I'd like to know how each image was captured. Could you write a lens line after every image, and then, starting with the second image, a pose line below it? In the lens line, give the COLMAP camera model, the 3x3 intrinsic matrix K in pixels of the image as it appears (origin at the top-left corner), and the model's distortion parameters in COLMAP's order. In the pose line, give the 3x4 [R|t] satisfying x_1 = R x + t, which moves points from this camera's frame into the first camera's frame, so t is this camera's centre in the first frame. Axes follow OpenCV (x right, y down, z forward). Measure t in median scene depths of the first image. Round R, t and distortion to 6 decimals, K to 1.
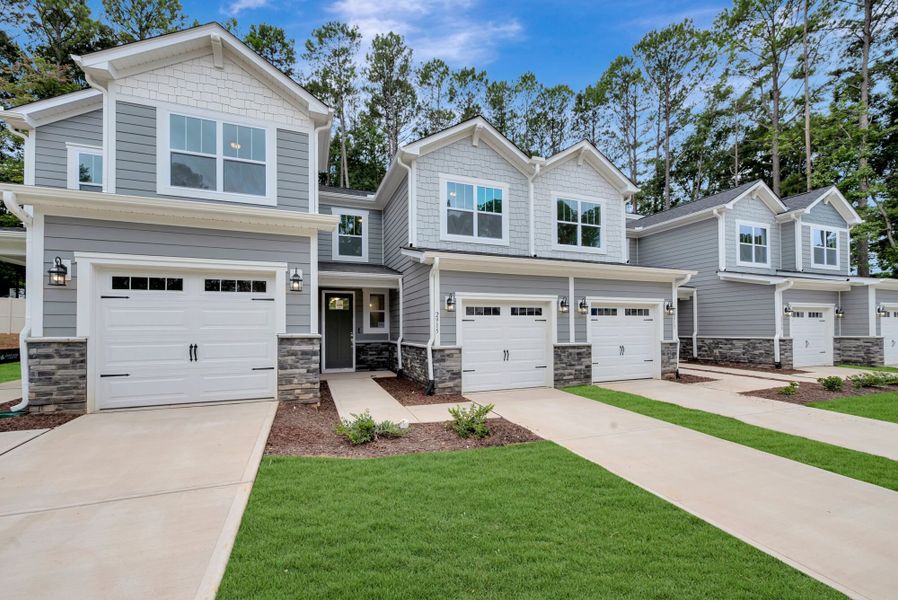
lens RADIAL K [[360.9, 0, 449.9], [0, 360.9, 332.7], [0, 0, 1]] dist [-0.000531, -0.000033]
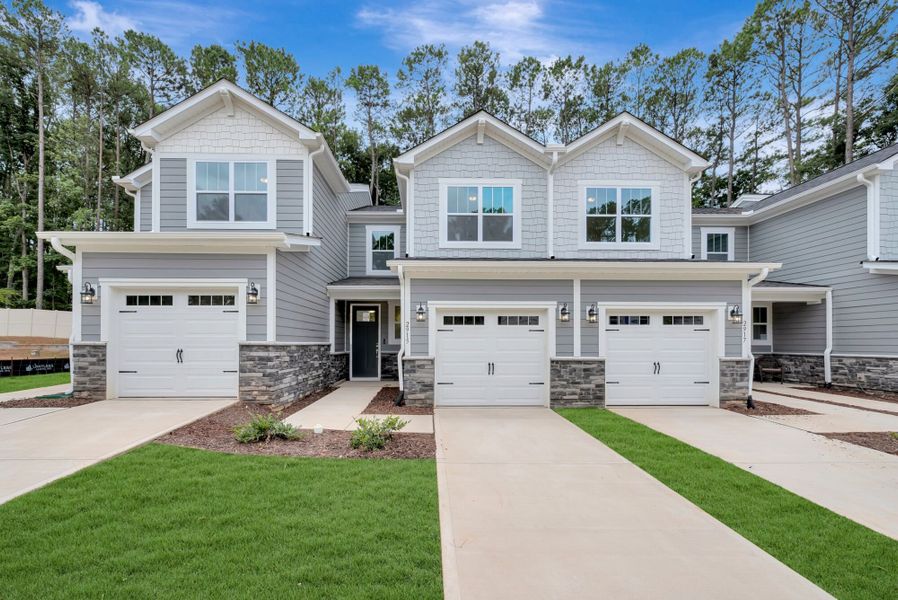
lens RADIAL K [[365.0, 0, 446.5], [0, 365.0, 350.1], [0, 0, 1]] dist [-0.000351, 0.000147]
pose [[0.941290, 0.015056, -0.337262, 0.321584], [-0.012275, 0.999871, 0.010376, 0.006712], [0.337375, -0.005627, 0.941354, 0.081617]]
